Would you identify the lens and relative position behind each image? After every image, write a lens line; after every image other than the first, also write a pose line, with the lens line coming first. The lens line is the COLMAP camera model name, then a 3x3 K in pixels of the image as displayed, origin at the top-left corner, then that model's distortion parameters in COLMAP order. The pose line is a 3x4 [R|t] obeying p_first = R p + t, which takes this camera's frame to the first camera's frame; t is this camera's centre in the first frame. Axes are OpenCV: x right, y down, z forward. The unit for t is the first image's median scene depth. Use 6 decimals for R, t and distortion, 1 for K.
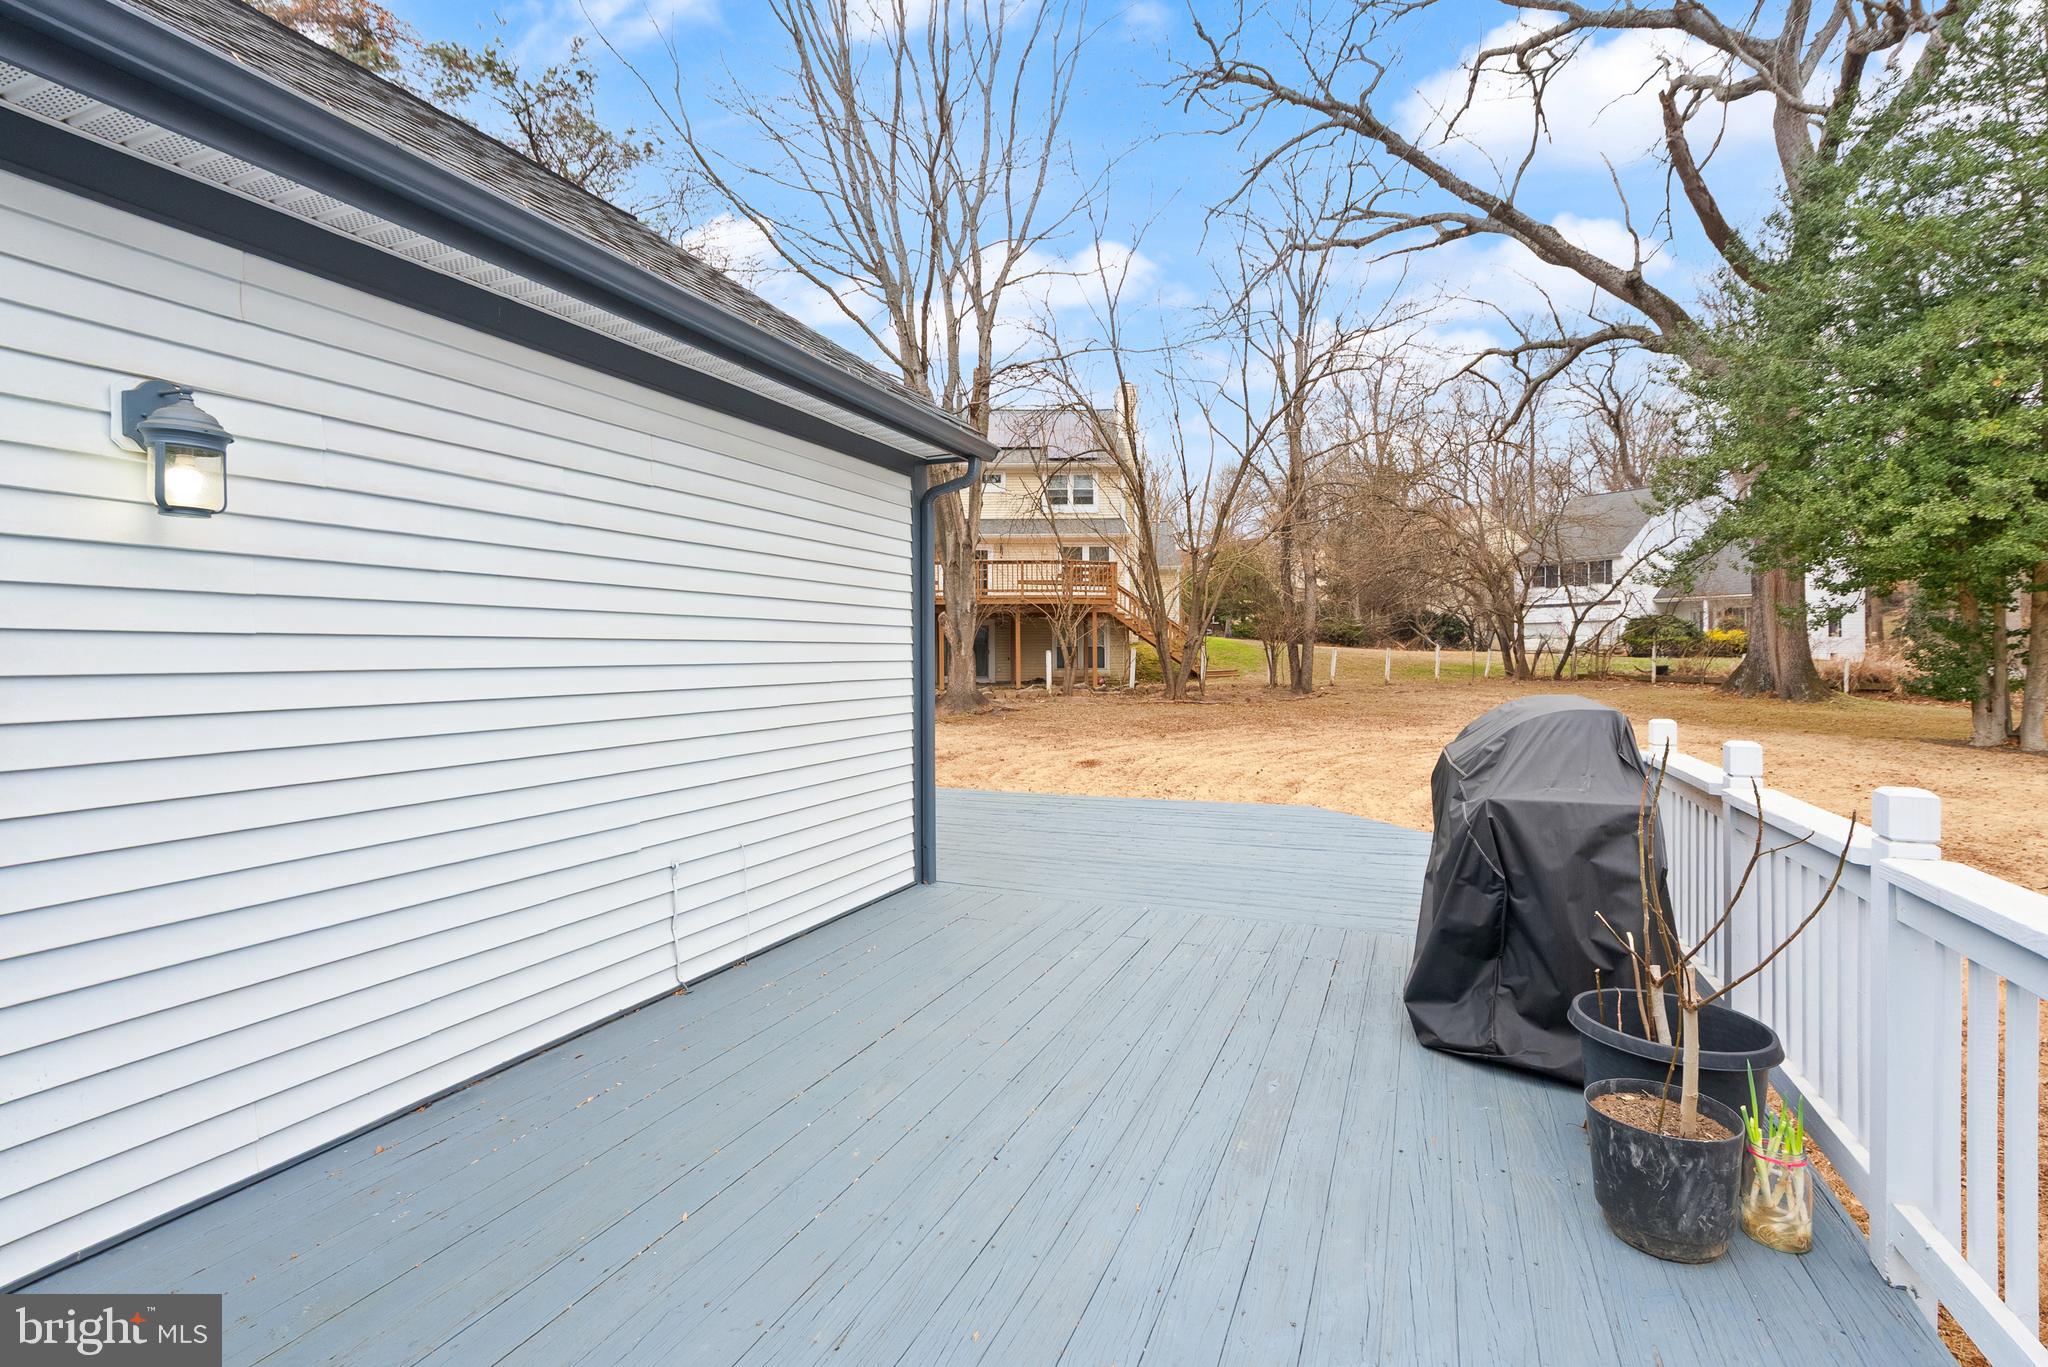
lens RADIAL K [[954.0, 0, 1024.0], [0, 954.0, 683.5], [0, 0, 1]] dist [-0.000740, -0.000078]
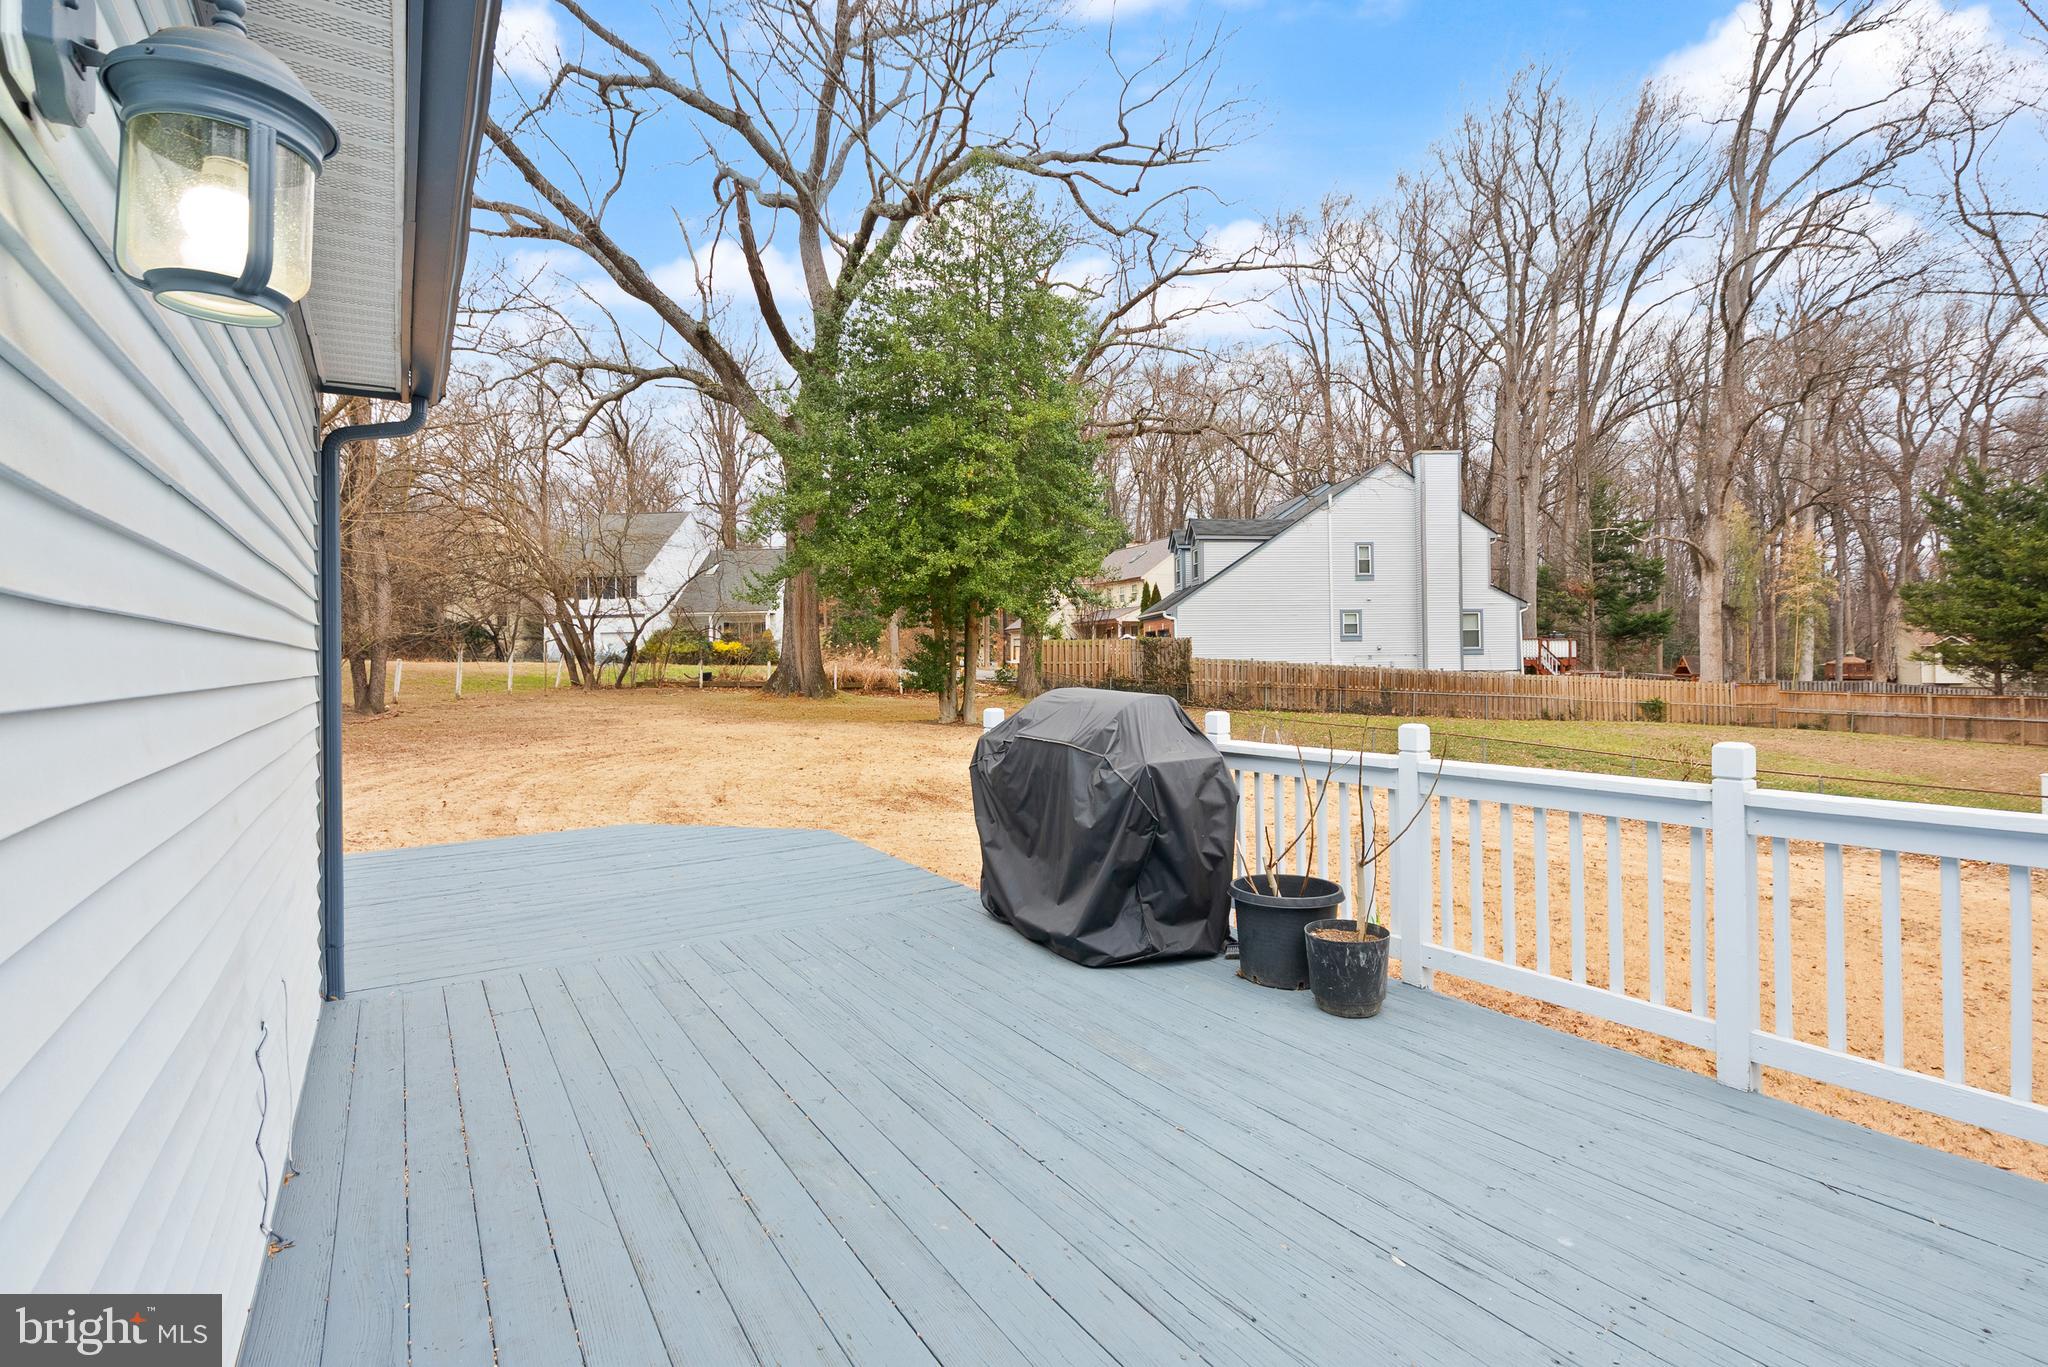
lens RADIAL K [[972.0, 0, 1024.4], [0, 972.0, 656.3], [0, 0, 1]] dist [0.002201, 0.000157]
pose [[0.565473, -0.005012, 0.824751, -0.093065], [0.038009, 0.999077, -0.019989, -0.001096], [-0.823890, 0.042651, 0.565142, 0.049193]]
